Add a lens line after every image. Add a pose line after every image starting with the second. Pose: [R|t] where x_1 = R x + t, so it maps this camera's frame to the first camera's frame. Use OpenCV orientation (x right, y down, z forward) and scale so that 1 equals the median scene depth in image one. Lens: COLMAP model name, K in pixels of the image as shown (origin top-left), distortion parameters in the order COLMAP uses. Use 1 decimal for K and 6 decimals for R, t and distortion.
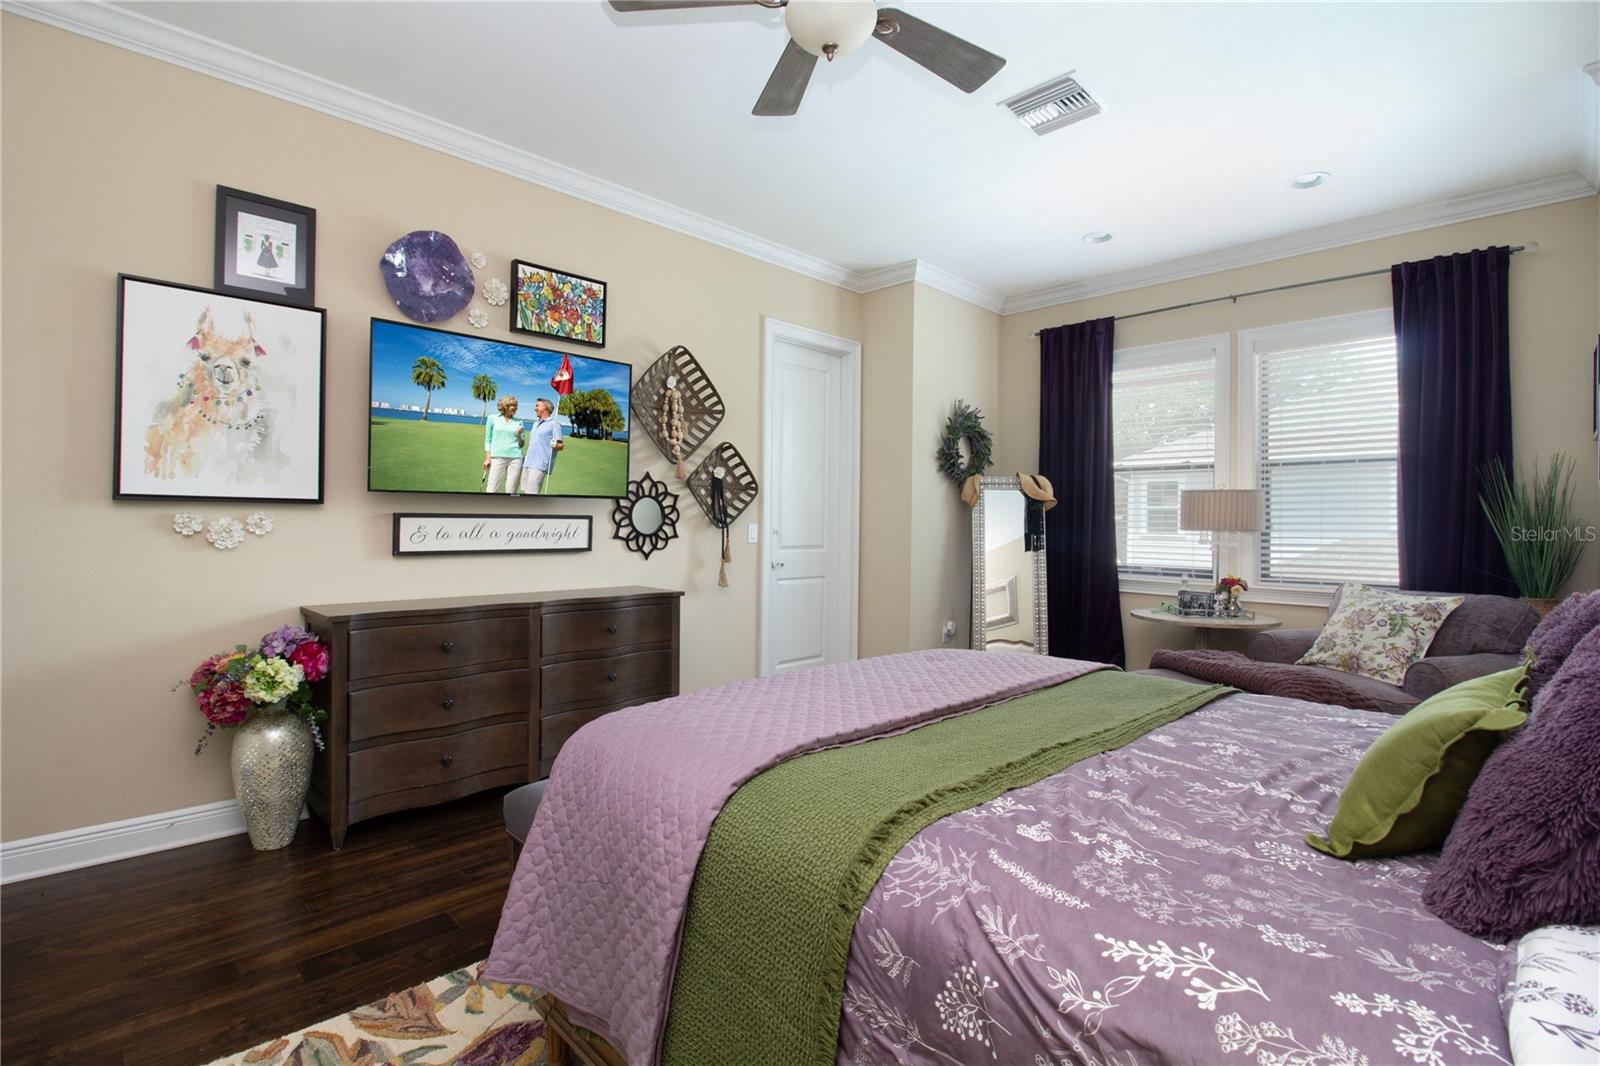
lens RADIAL K [[734.8, 0, 791.3], [0, 734.8, 528.1], [0, 0, 1]] dist [-0.013551, -0.006816]
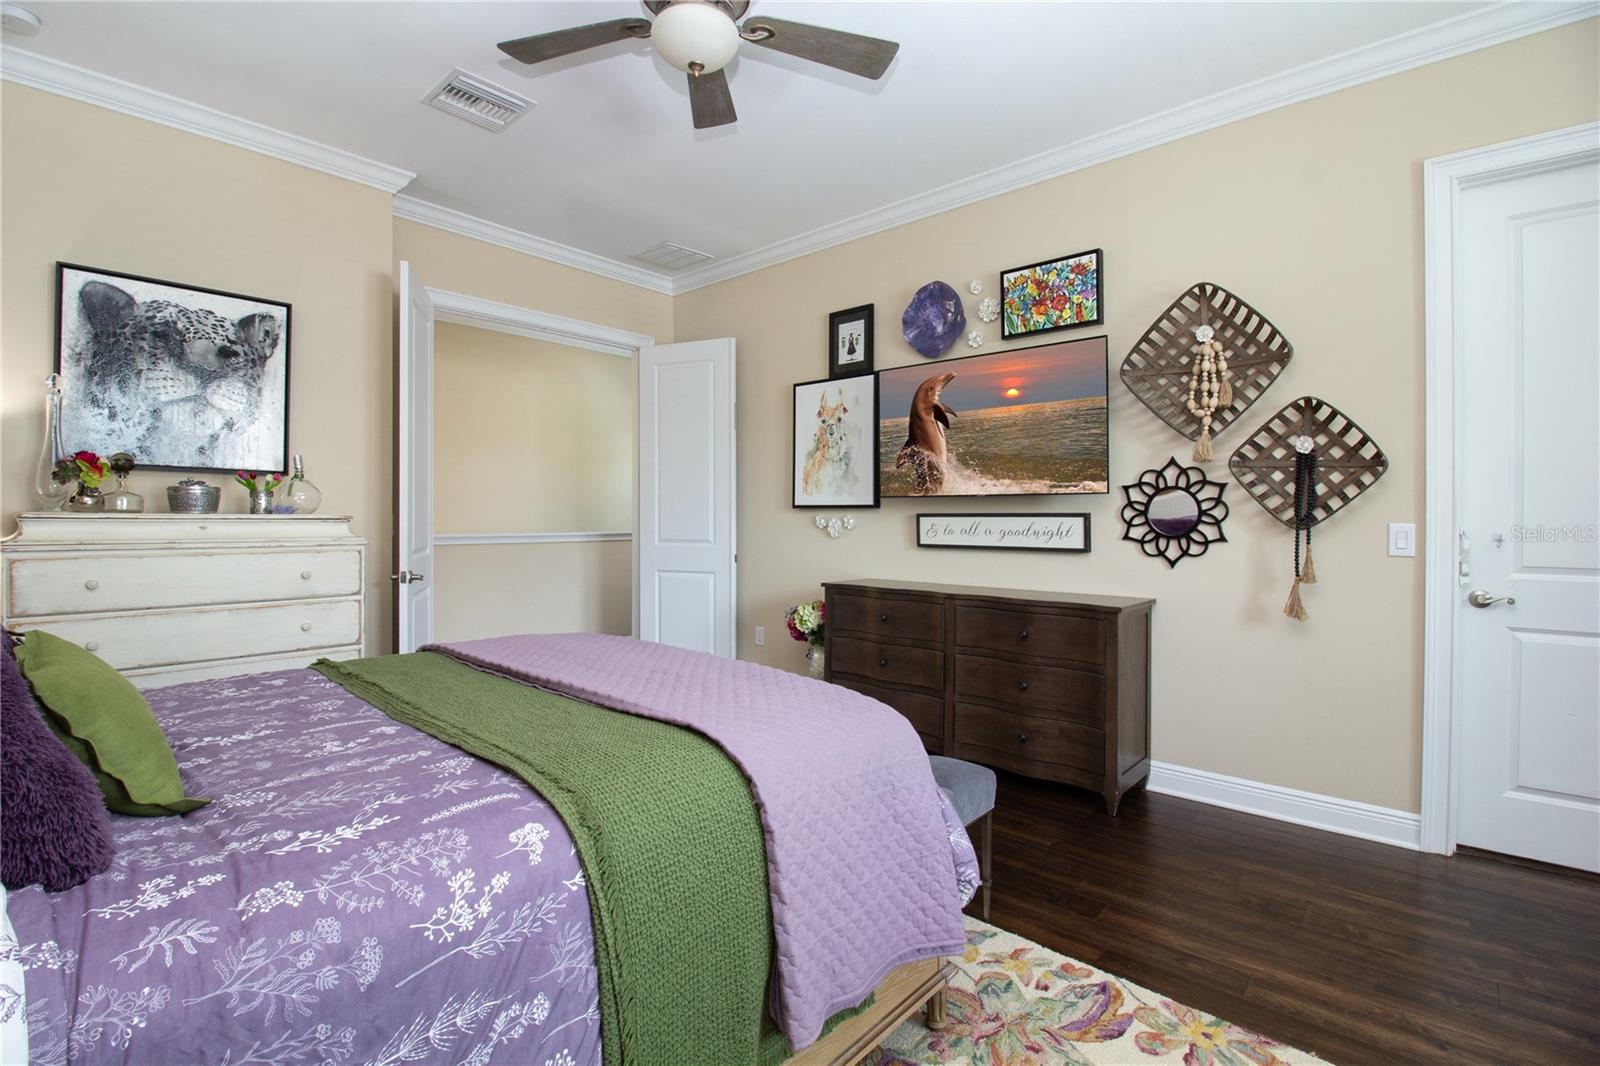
lens RADIAL K [[734.8, 0, 792.8], [0, 734.8, 526.4], [0, 0, 1]] dist [-0.013551, -0.006816]
pose [[0.055270, 0.005019, -0.998459, 0.582868], [-0.010178, 0.999938, 0.004463, -0.001270], [0.998420, 0.009916, 0.055318, 0.564295]]
